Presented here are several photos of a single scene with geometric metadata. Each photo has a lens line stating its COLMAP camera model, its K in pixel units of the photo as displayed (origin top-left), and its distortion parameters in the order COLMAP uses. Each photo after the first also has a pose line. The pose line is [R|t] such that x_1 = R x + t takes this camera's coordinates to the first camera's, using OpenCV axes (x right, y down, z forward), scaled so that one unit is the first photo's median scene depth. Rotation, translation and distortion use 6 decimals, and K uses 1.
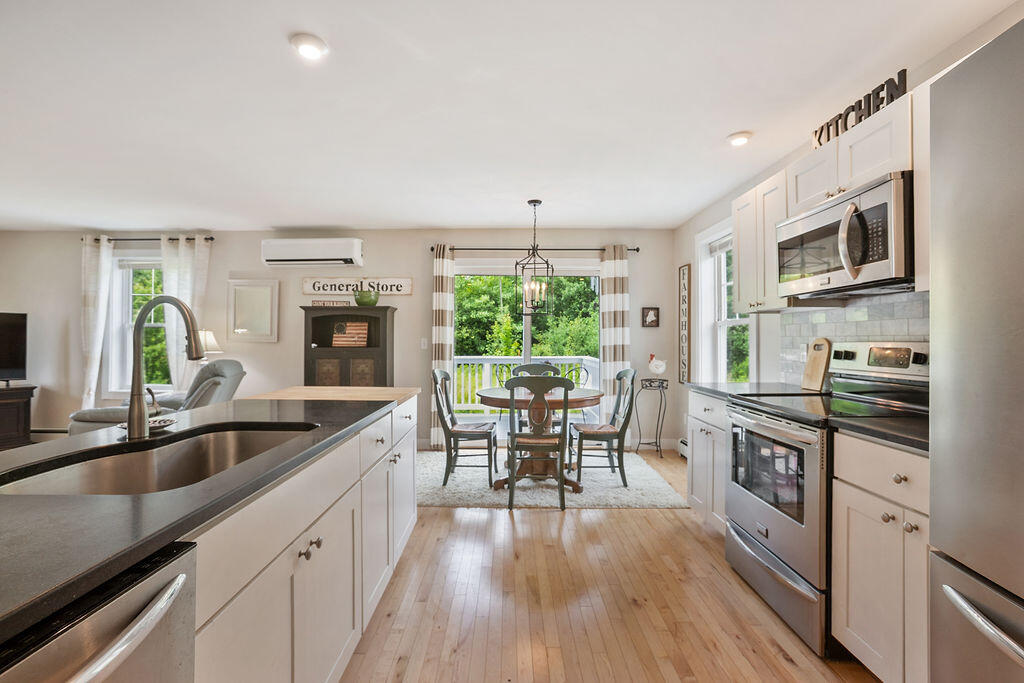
lens RADIAL K [[464.4, 0, 512.0], [0, 464.4, 341.5], [0, 0, 1]] dist [-0.057246, 0.041686]
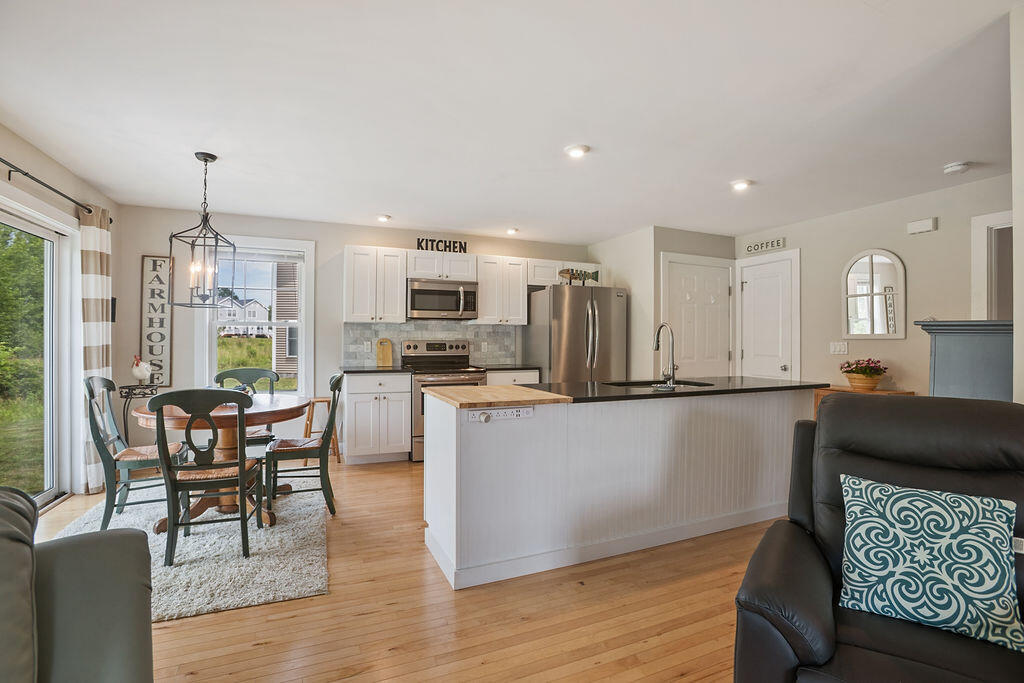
lens RADIAL K [[464.4, 0, 512.0], [0, 464.4, 341.5], [0, 0, 1]] dist [-0.057246, 0.041686]
pose [[-0.366523, -0.012337, 0.930327, -0.703287], [-0.003733, 0.999924, 0.011789, -0.010982], [-0.930402, 0.000848, -0.366541, 0.670698]]
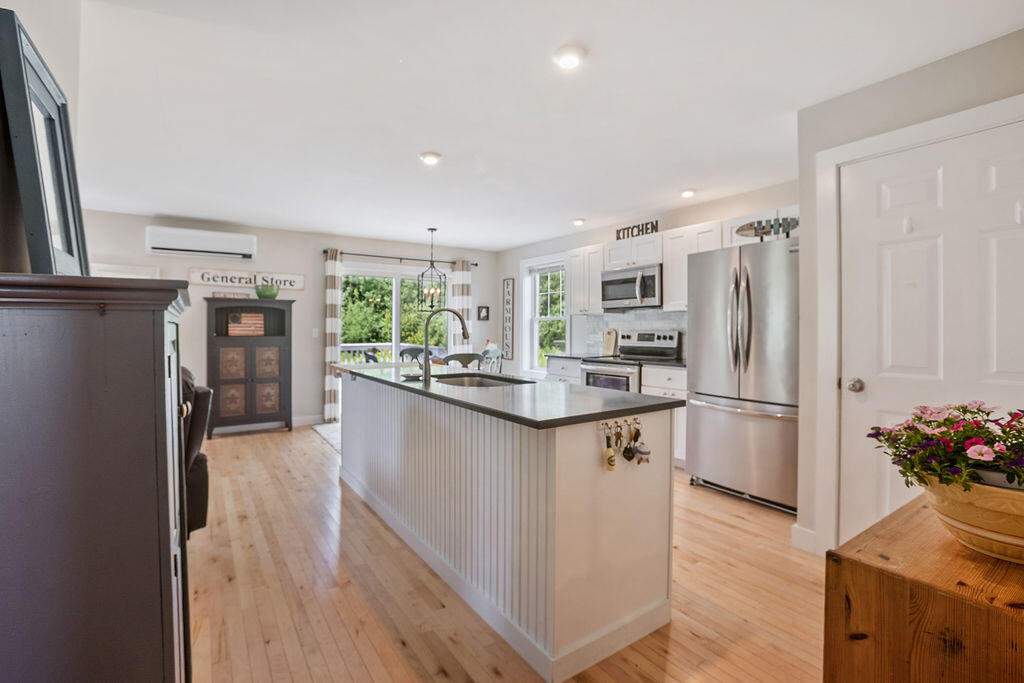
lens RADIAL K [[464.4, 0, 512.0], [0, 464.4, 341.5], [0, 0, 1]] dist [-0.057246, 0.041686]
pose [[0.829176, -0.014140, 0.558808, -0.451792], [0.000999, 0.999716, 0.023813, -0.000155], [-0.558986, -0.019187, 0.828955, -0.240827]]
